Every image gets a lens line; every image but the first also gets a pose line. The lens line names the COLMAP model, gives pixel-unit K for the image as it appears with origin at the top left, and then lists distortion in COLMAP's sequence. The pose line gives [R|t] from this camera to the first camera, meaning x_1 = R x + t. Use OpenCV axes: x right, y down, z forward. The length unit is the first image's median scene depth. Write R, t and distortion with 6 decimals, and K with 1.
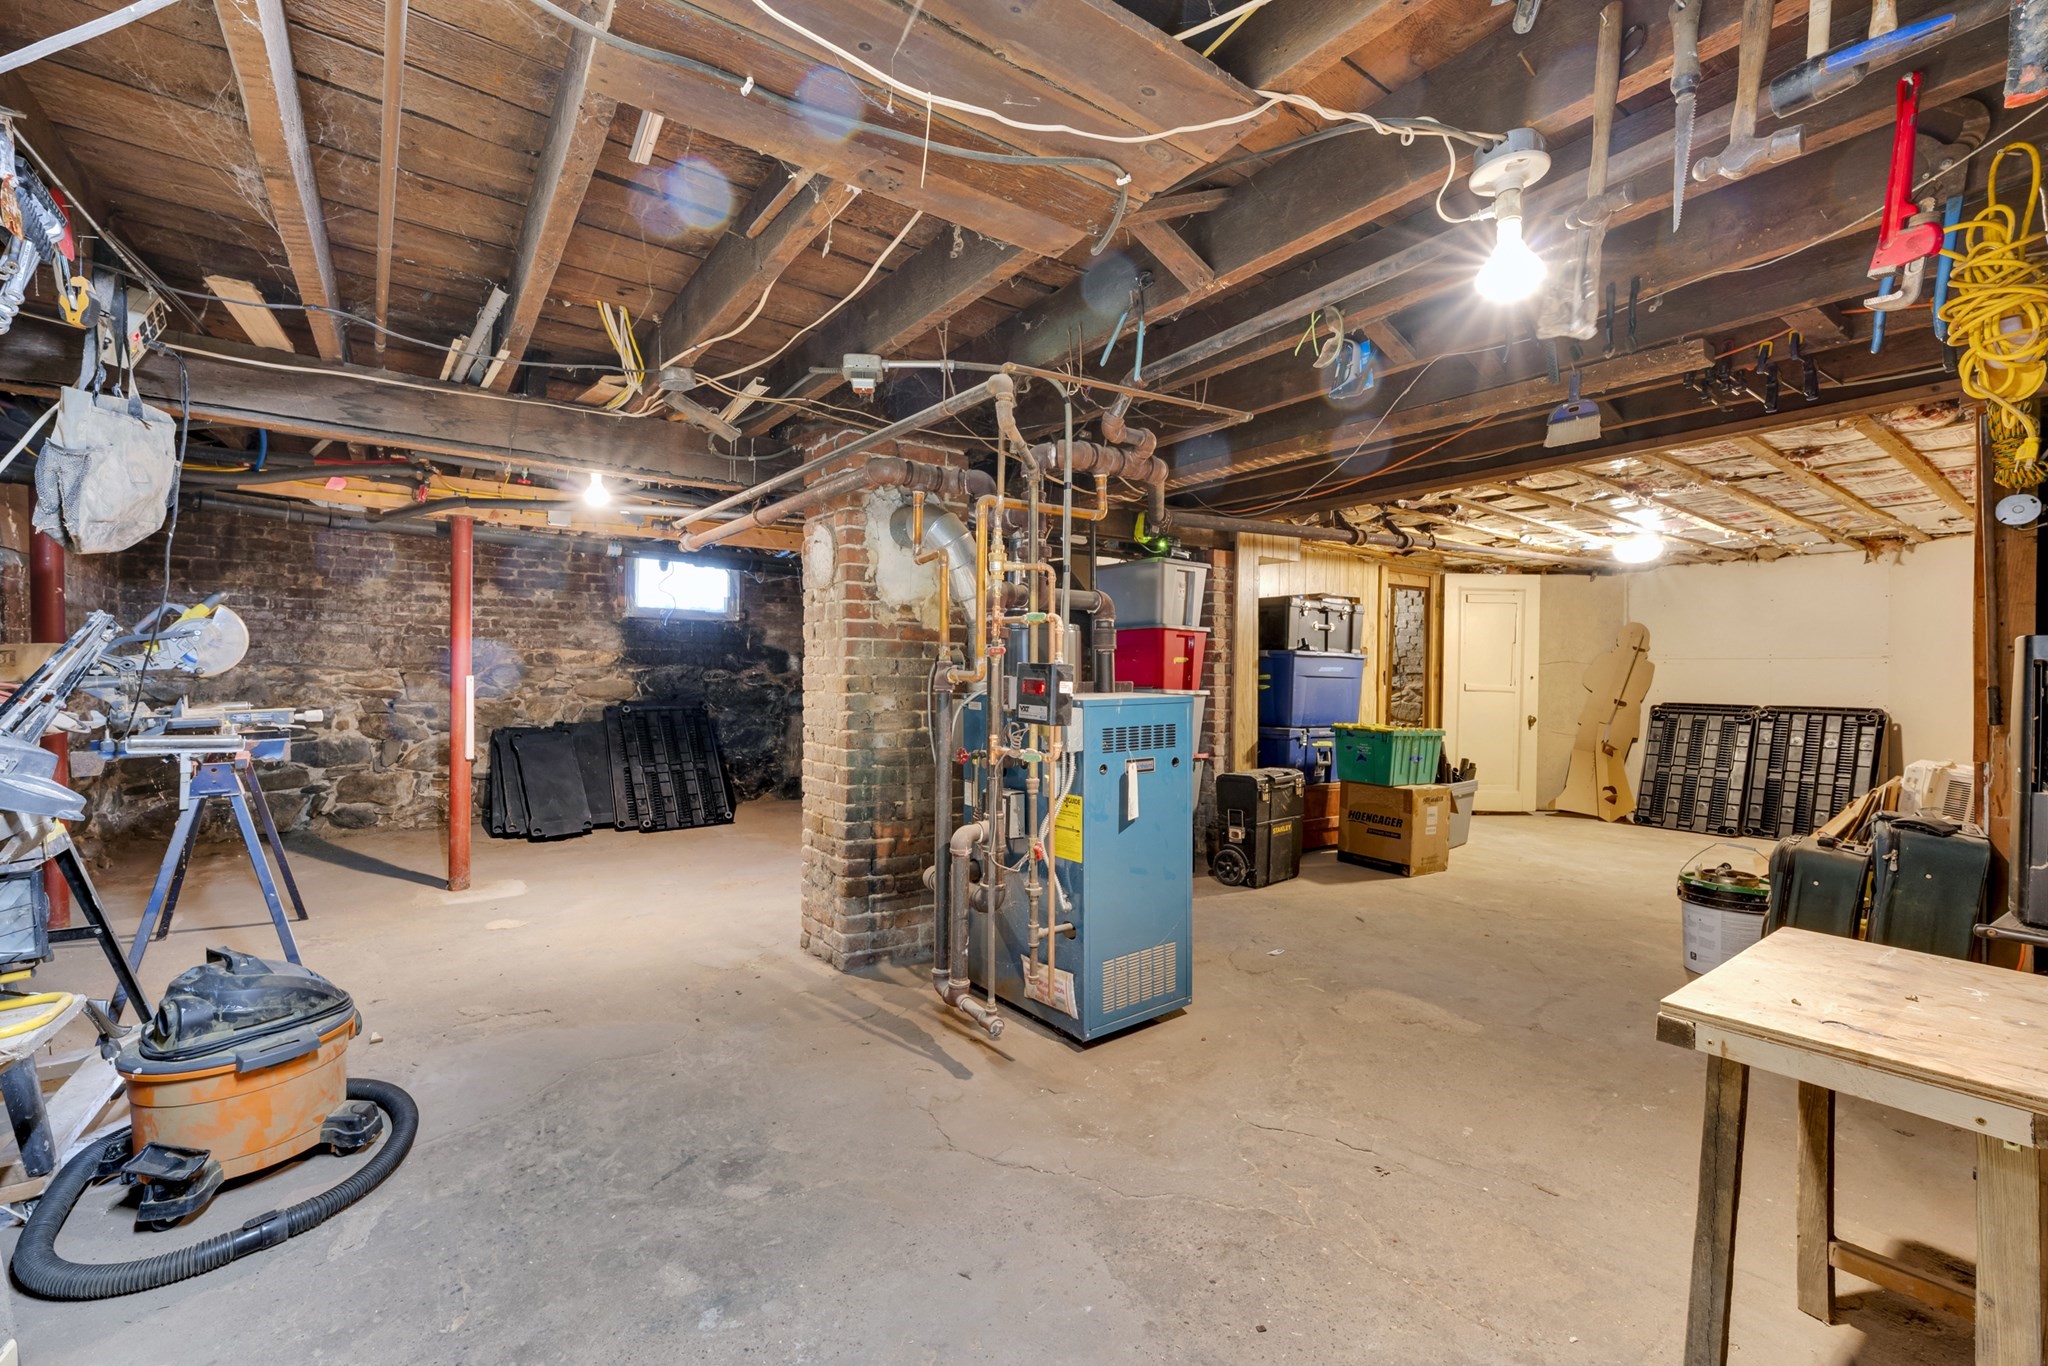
lens RADIAL K [[847.0, 0, 1021.5], [0, 847.0, 682.6], [0, 0, 1]] dist [0.000608, -0.000294]
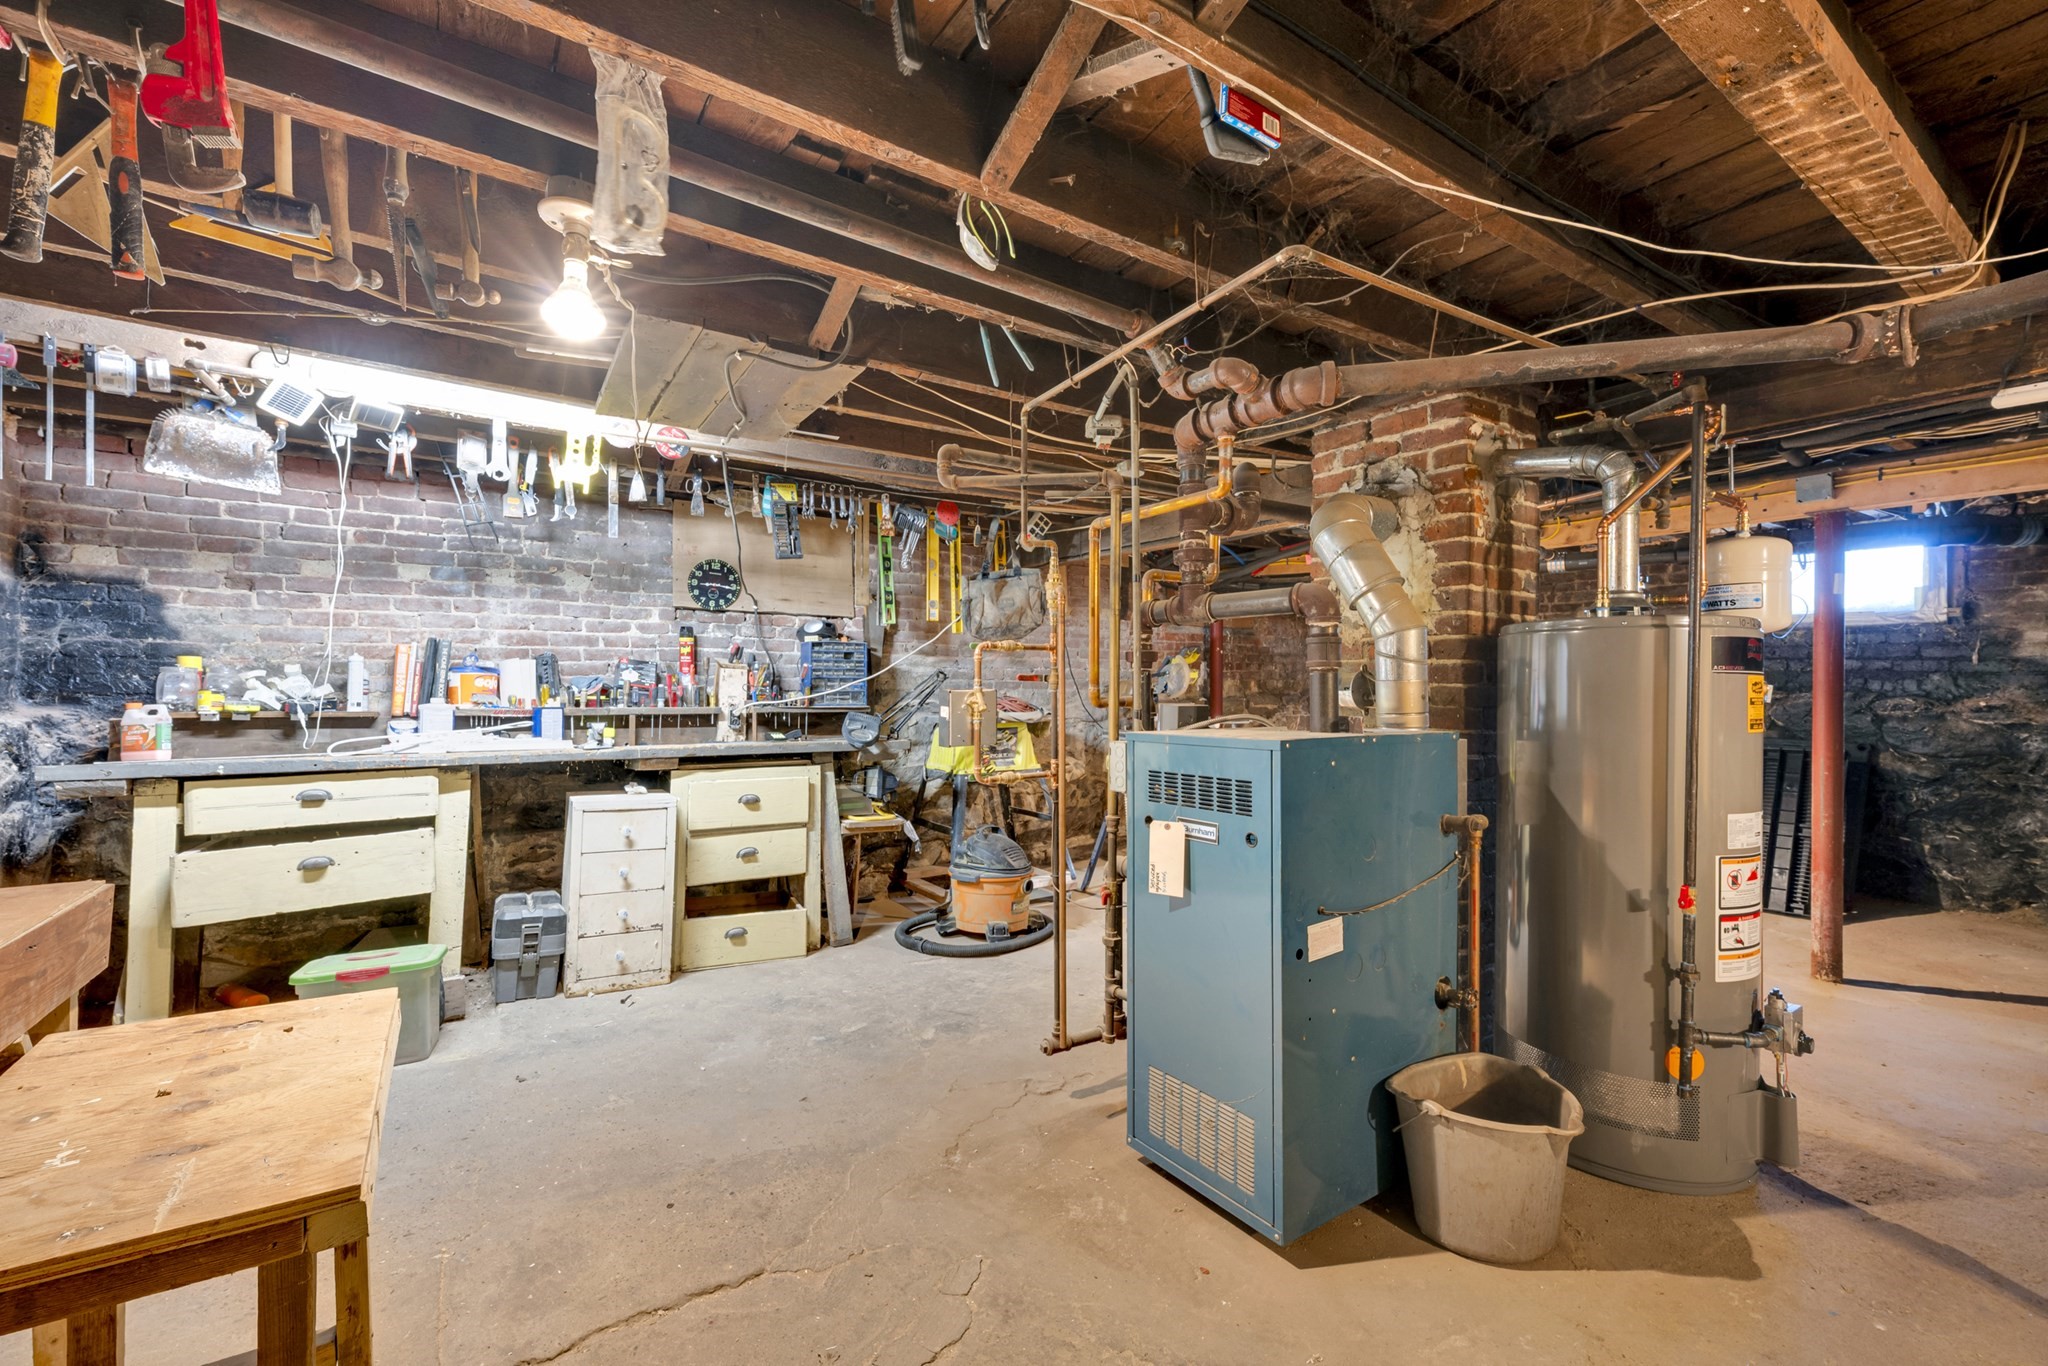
lens RADIAL K [[847.0, 0, 1018.8], [0, 847.0, 681.7], [0, 0, 1]] dist [0.000608, -0.000294]
pose [[-0.045112, -0.011473, -0.998916, 1.205932], [-0.020306, 0.999738, -0.010565, -0.024716], [0.998776, 0.019807, -0.045333, 1.218504]]
